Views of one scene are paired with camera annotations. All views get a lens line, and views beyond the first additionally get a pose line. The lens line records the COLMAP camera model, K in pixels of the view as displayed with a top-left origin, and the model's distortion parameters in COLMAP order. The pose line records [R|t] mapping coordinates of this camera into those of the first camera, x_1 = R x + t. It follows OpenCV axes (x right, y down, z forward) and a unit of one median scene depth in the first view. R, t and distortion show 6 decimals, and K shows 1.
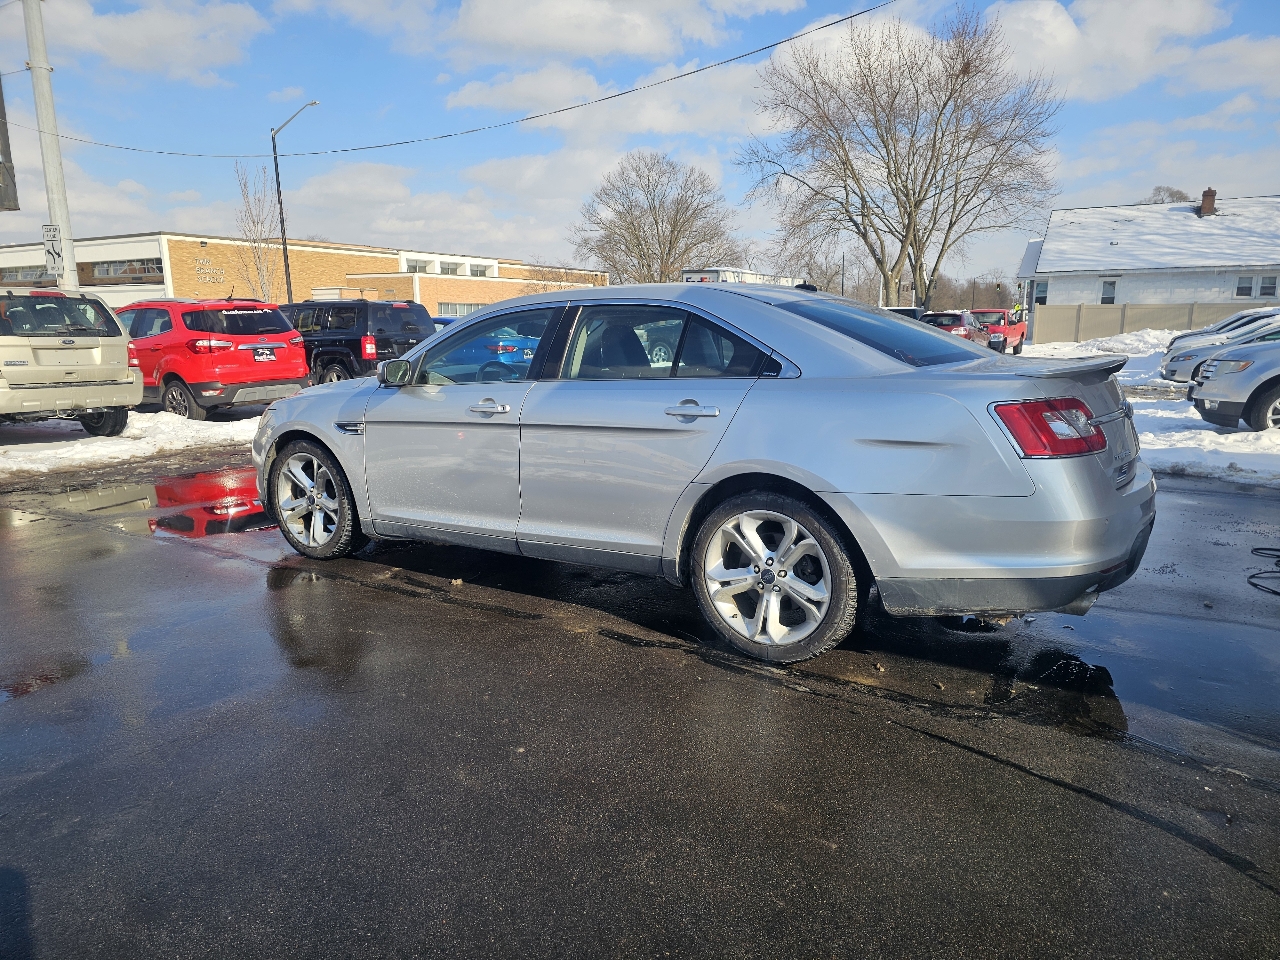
lens RADIAL K [[859.7, 0, 651.9], [0, 859.7, 478.5], [0, 0, 1]] dist [0.057814, -0.048598]
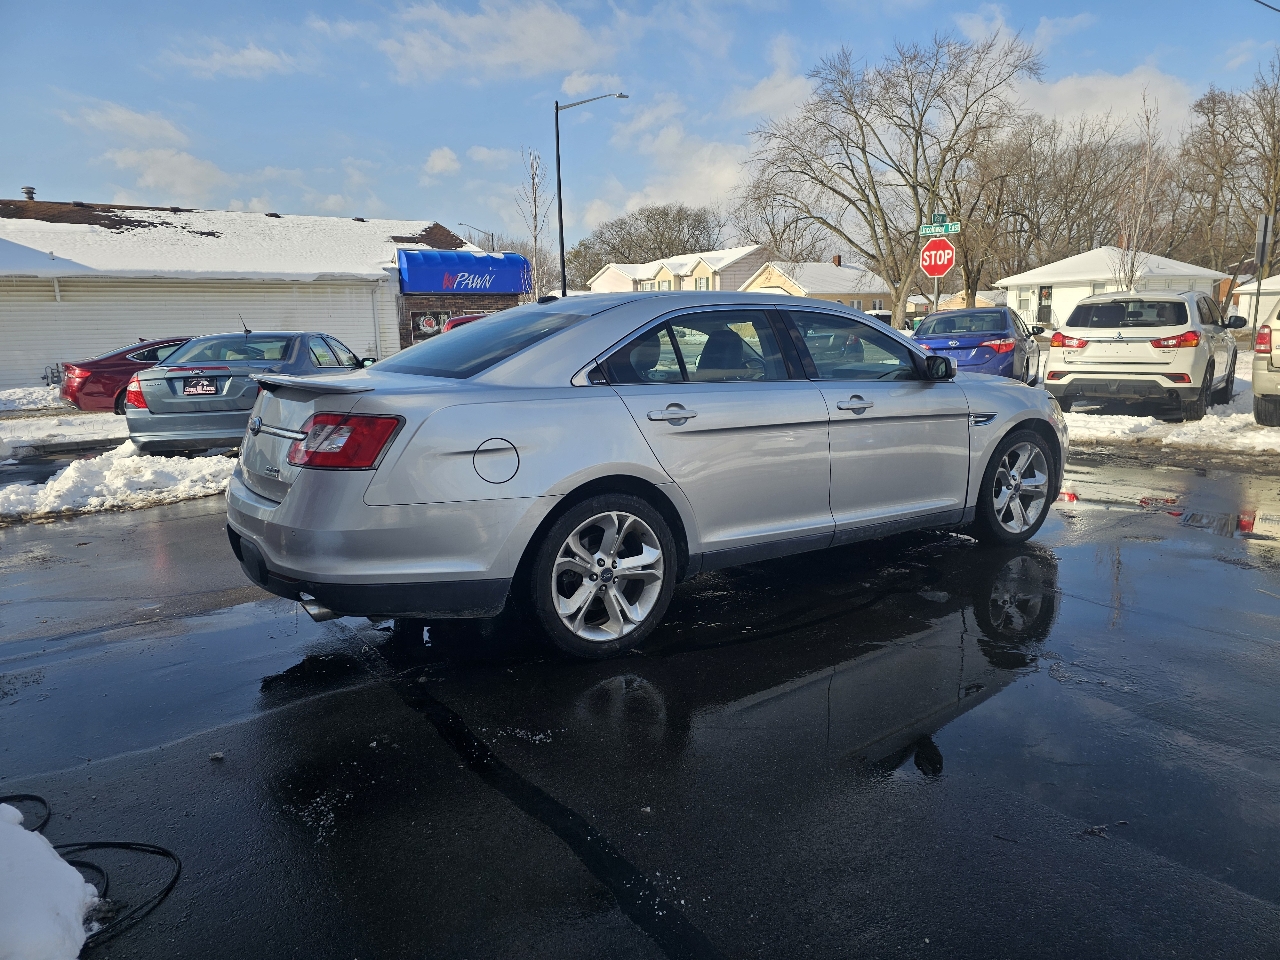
lens RADIAL K [[859.7, 0, 656.1], [0, 859.7, 475.3], [0, 0, 1]] dist [0.057814, -0.048598]
pose [[-0.400865, 0.174361, -0.899392, 0.129039], [-0.138184, 0.958982, 0.247503, -0.034346], [0.905656, 0.223497, -0.360329, 0.180723]]
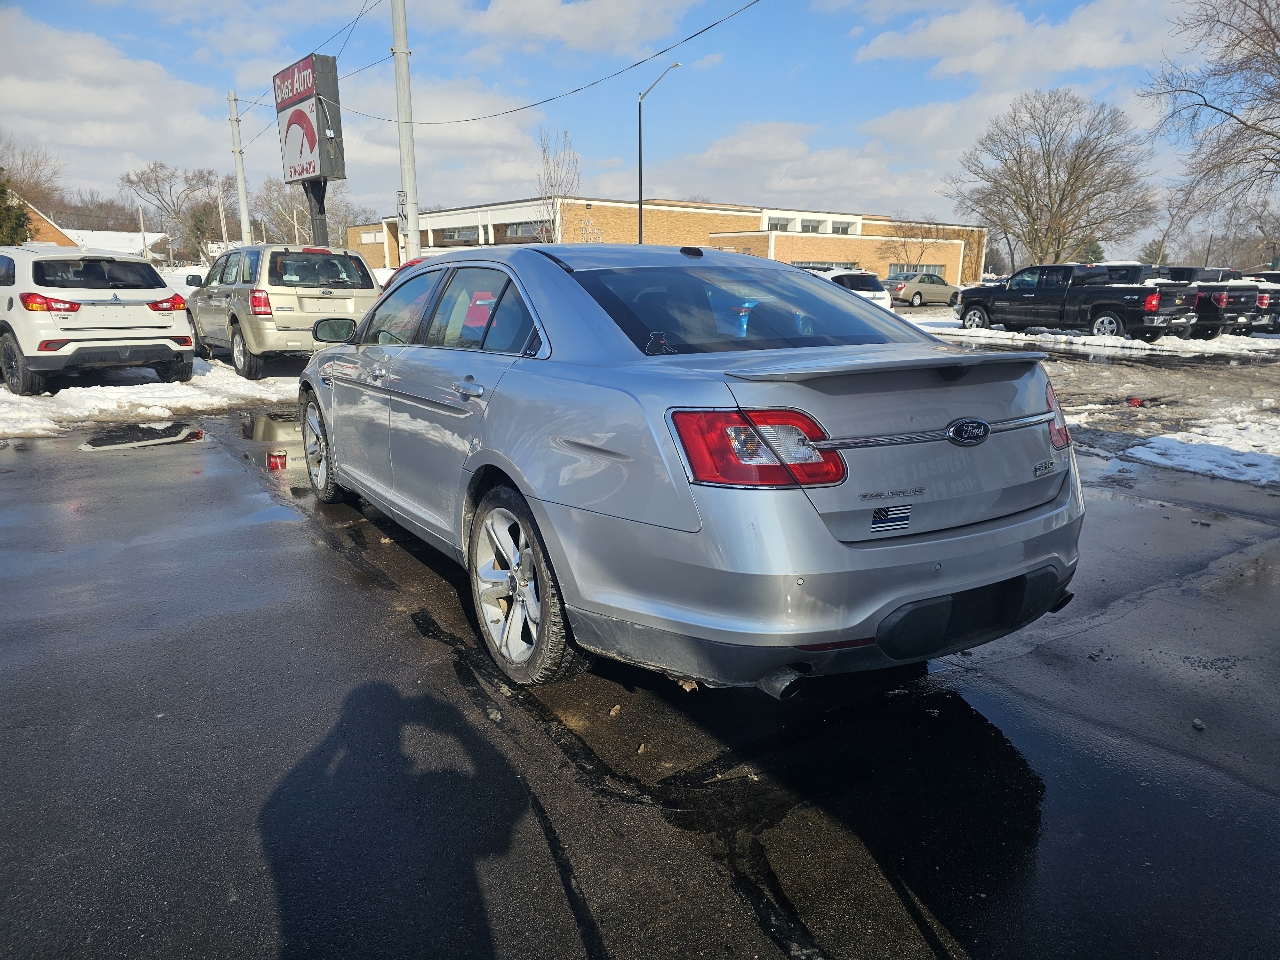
lens RADIAL K [[859.7, 0, 652.7], [0, 859.7, 484.5], [0, 0, 1]] dist [0.057814, -0.048598]
pose [[0.910516, 0.115114, -0.397126, 0.059252], [-0.094285, 0.992963, 0.071655, -0.006212], [0.402580, -0.027800, 0.914963, 0.024785]]
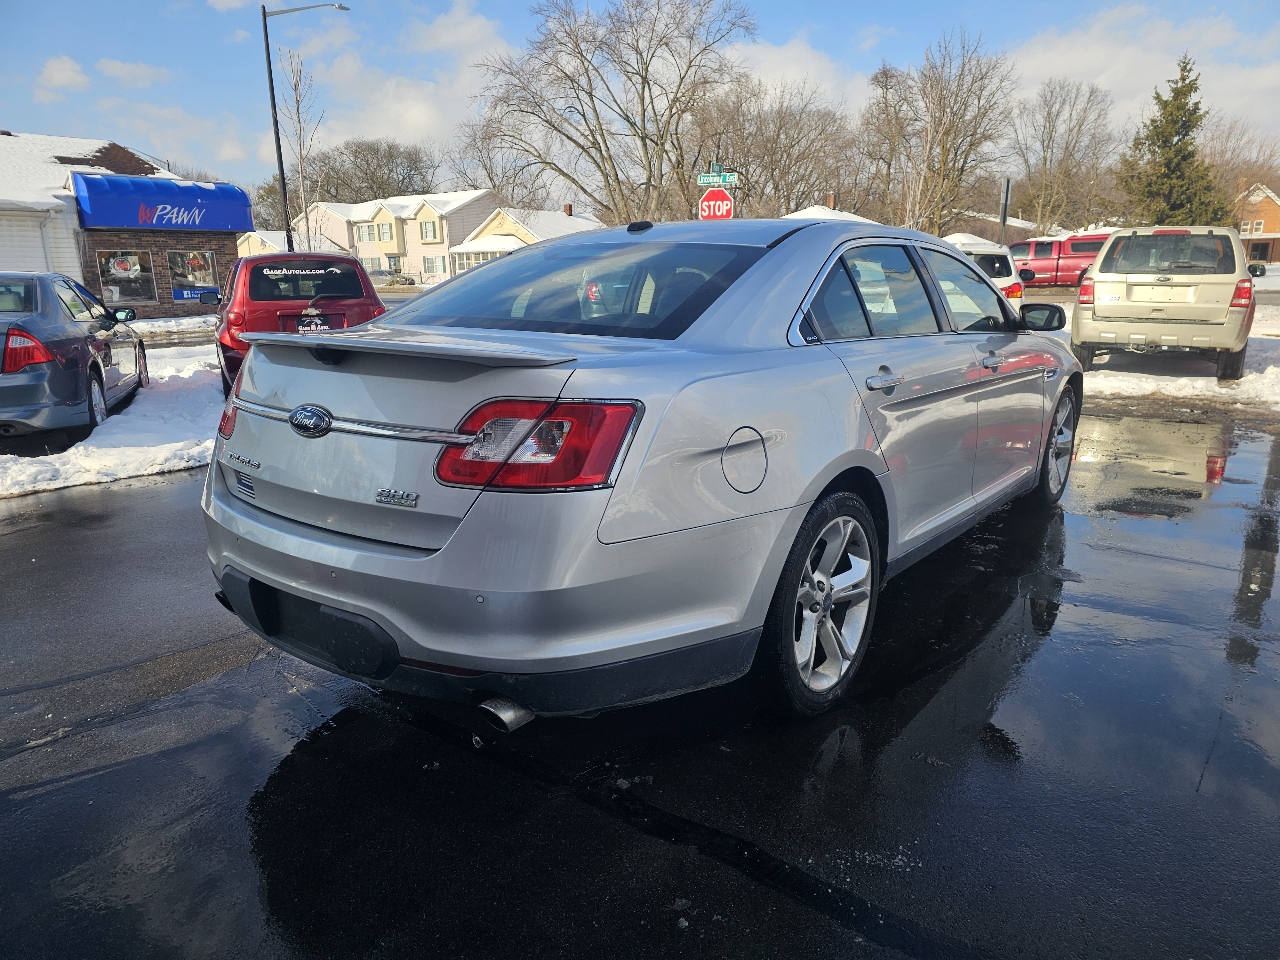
lens RADIAL K [[859.7, 0, 650.3], [0, 859.7, 481.5], [0, 0, 1]] dist [0.057814, -0.048598]
pose [[-0.089811, 0.245098, -0.965329, 0.114138], [-0.165920, 0.952020, 0.257155, -0.024072], [0.982041, 0.183263, -0.044835, 0.127457]]
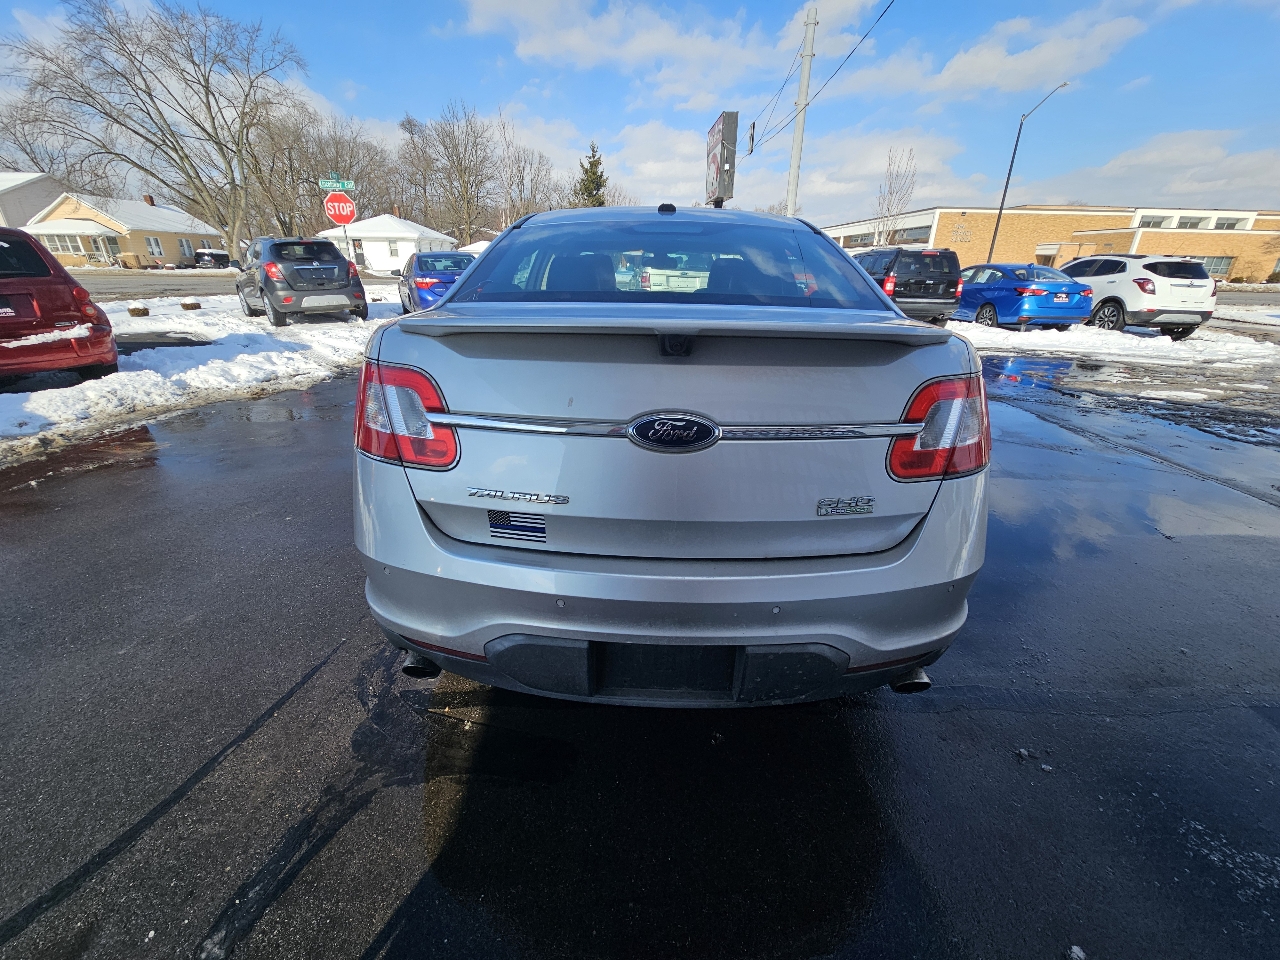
lens RADIAL K [[519.5, 0, 643.1], [0, 519.5, 479.2], [0, 0, 1]] dist [0.003032, -0.002210]
pose [[0.519068, 0.339324, -0.784492, 0.077406], [-0.172707, 0.940527, 0.292542, -0.013713], [0.837102, -0.016362, 0.546802, 0.082025]]
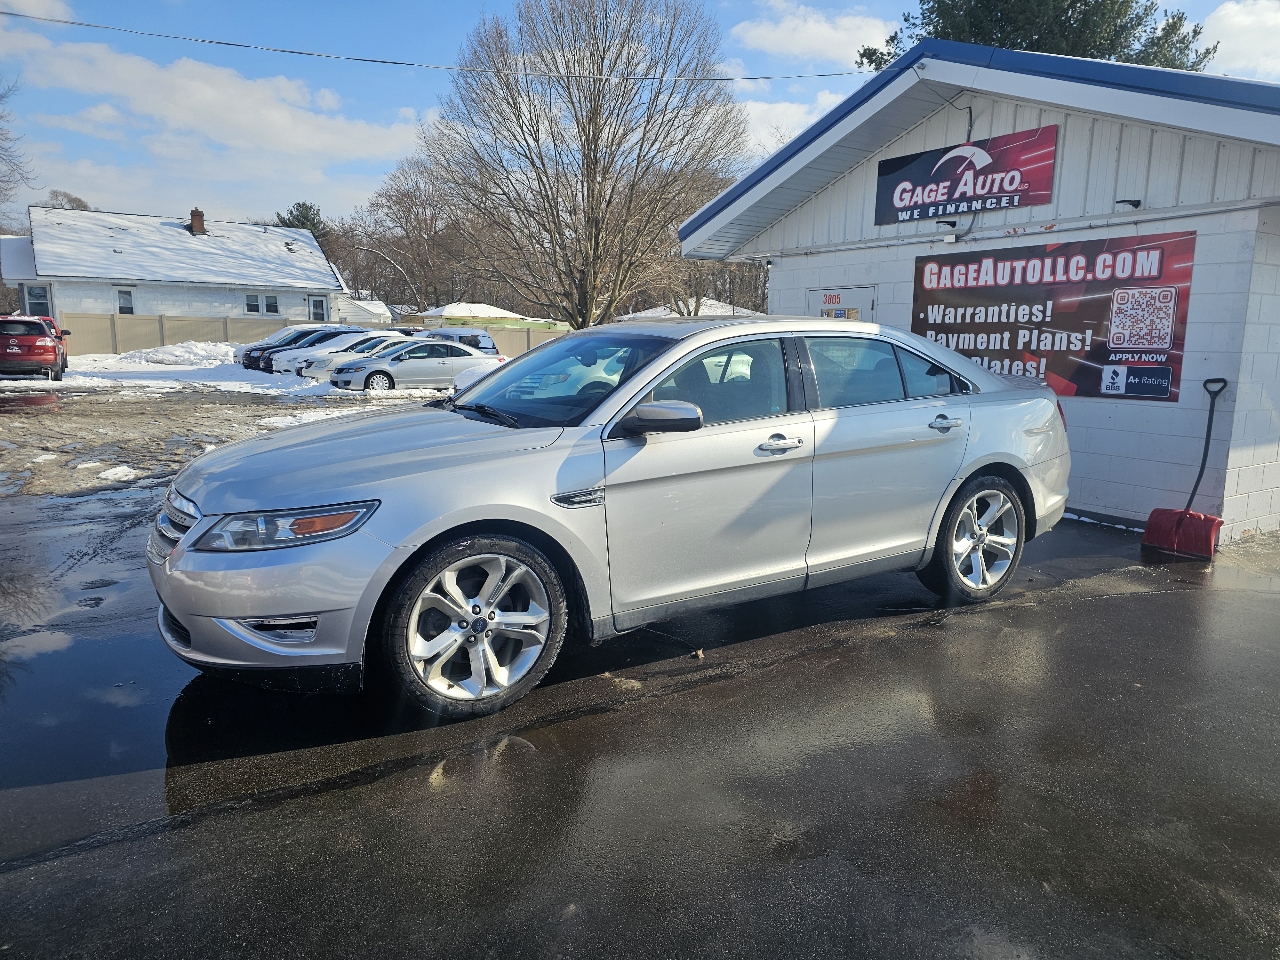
lens RADIAL K [[859.7, 0, 660.8], [0, 859.7, 467.0], [0, 0, 1]] dist [0.057814, -0.048598]
pose [[0.416148, -0.125362, 0.900614, -0.127586], [0.146378, 0.986769, 0.069717, -0.016534], [-0.897438, 0.102818, 0.428992, 0.083737]]
